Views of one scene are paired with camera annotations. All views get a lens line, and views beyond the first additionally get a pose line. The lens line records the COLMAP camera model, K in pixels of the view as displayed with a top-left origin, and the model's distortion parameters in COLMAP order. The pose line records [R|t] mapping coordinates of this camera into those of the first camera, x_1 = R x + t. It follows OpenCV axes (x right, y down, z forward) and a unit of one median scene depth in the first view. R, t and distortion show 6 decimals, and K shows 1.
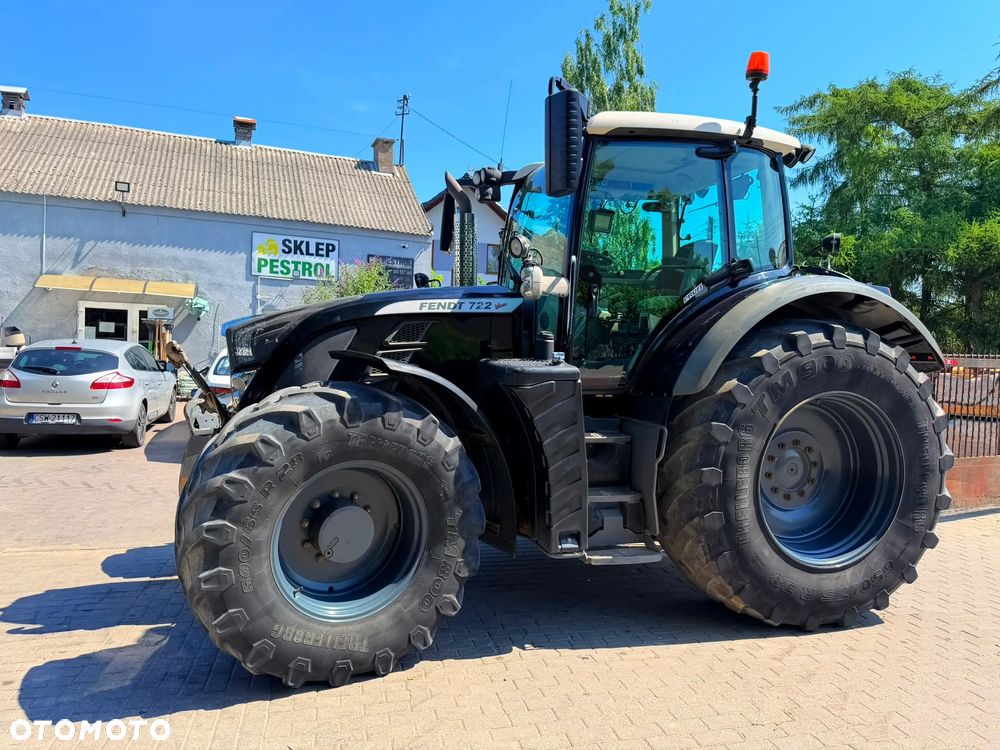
lens RADIAL K [[710.1, 0, 492.1], [0, 710.1, 378.7], [0, 0, 1]] dist [0.035112, -0.045348]
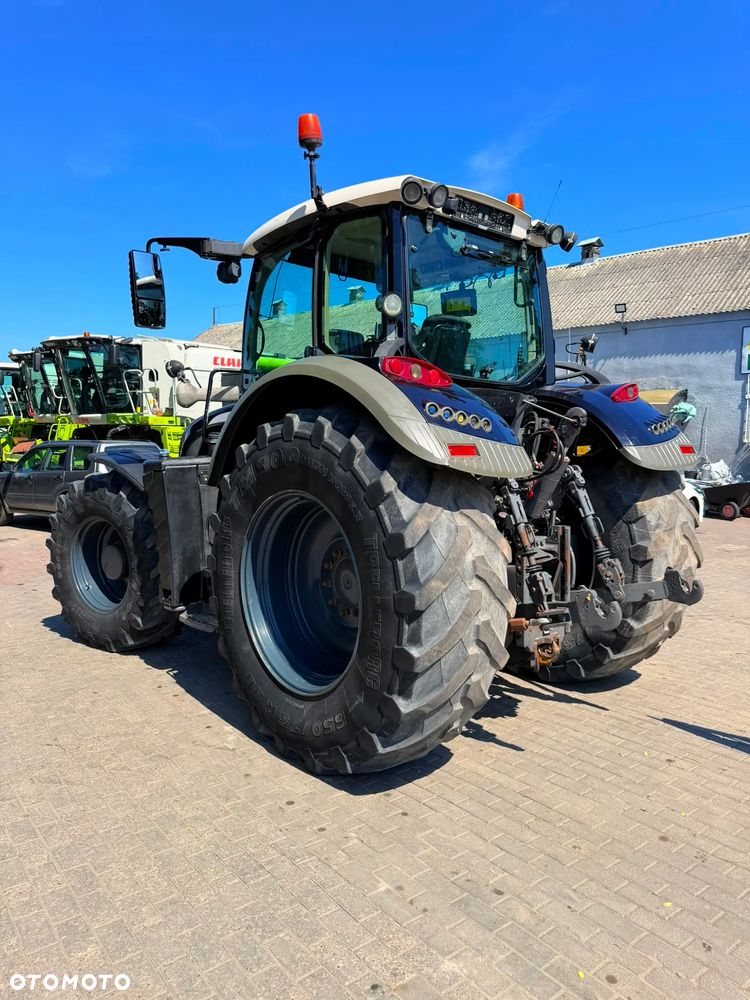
lens RADIAL K [[710.1, 0, 378.7], [0, 710.1, 493.7], [0, 0, 1]] dist [0.035112, -0.045348]
pose [[0.425124, 0.041127, -0.904200, 1.288116], [-0.031310, 0.999038, 0.030720, -0.007215], [0.904593, 0.015250, 0.426003, 0.716095]]
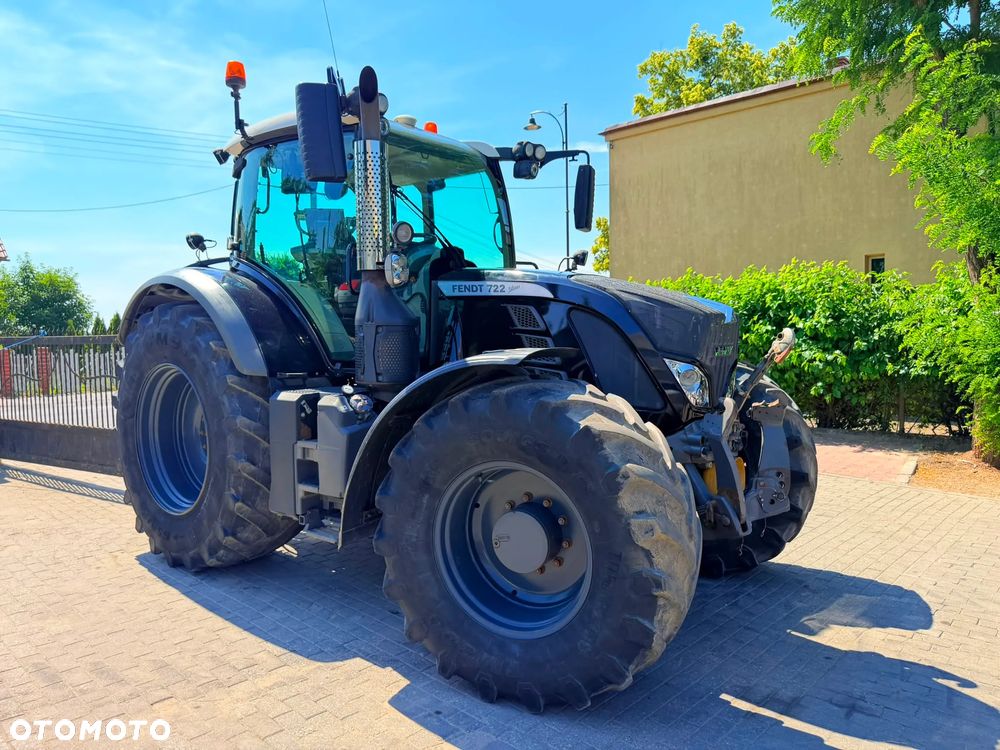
lens RADIAL K [[710.1, 0, 502.4], [0, 710.1, 382.5], [0, 0, 1]] dist [0.035112, -0.045348]
pose [[-0.556456, -0.076585, 0.827340, -0.967041], [0.034433, 0.992762, 0.115056, -0.098411], [-0.830163, 0.092511, -0.549792, 1.761424]]
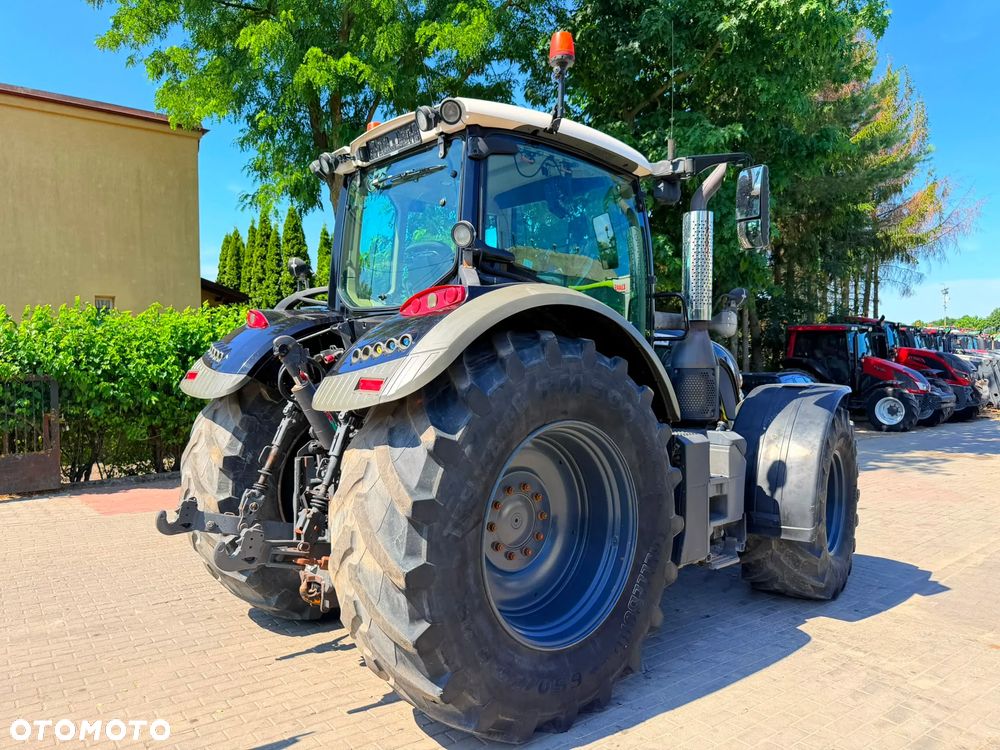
lens RADIAL K [[710.1, 0, 506.0], [0, 710.1, 368.7], [0, 0, 1]] dist [0.035112, -0.045348]
pose [[-0.907800, -0.019582, -0.418946, 0.689510], [-0.037535, 0.998694, 0.034653, -0.097436], [0.417721, 0.047183, -0.907349, 2.255862]]
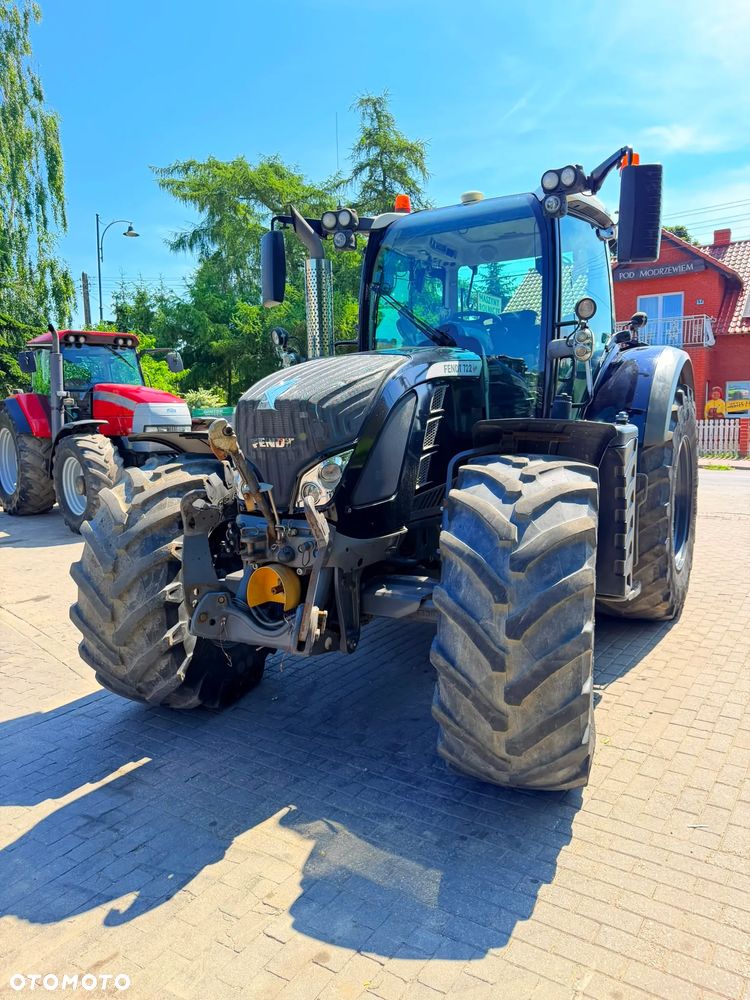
lens RADIAL K [[710.1, 0, 380.3], [0, 710.1, 500.1], [0, 0, 1]] dist [0.035112, -0.045348]
pose [[0.730147, -0.118142, 0.673000, -0.817728], [0.064301, 0.992448, 0.104458, -0.037302], [-0.680258, -0.032995, 0.732230, 0.405210]]
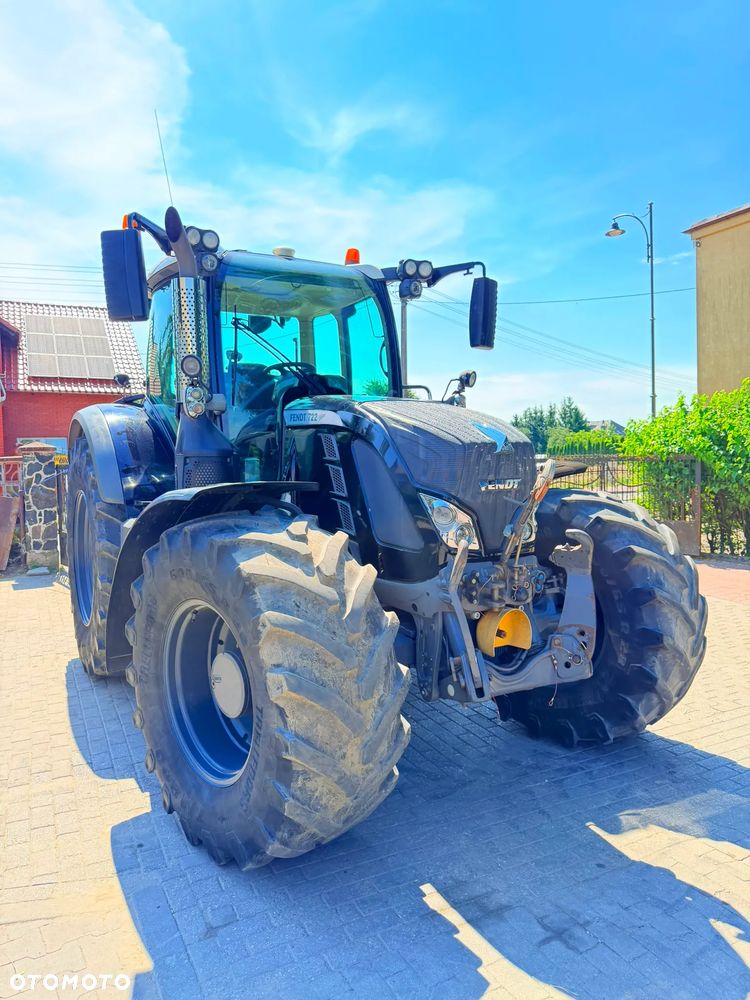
lens RADIAL K [[710.1, 0, 379.6], [0, 710.1, 497.0], [0, 0, 1]] dist [0.035112, -0.045348]
pose [[-0.233625, -0.075297, 0.969407, -1.094299], [0.056463, 0.994264, 0.090835, -0.089696], [-0.970686, 0.075957, -0.228033, 1.343211]]
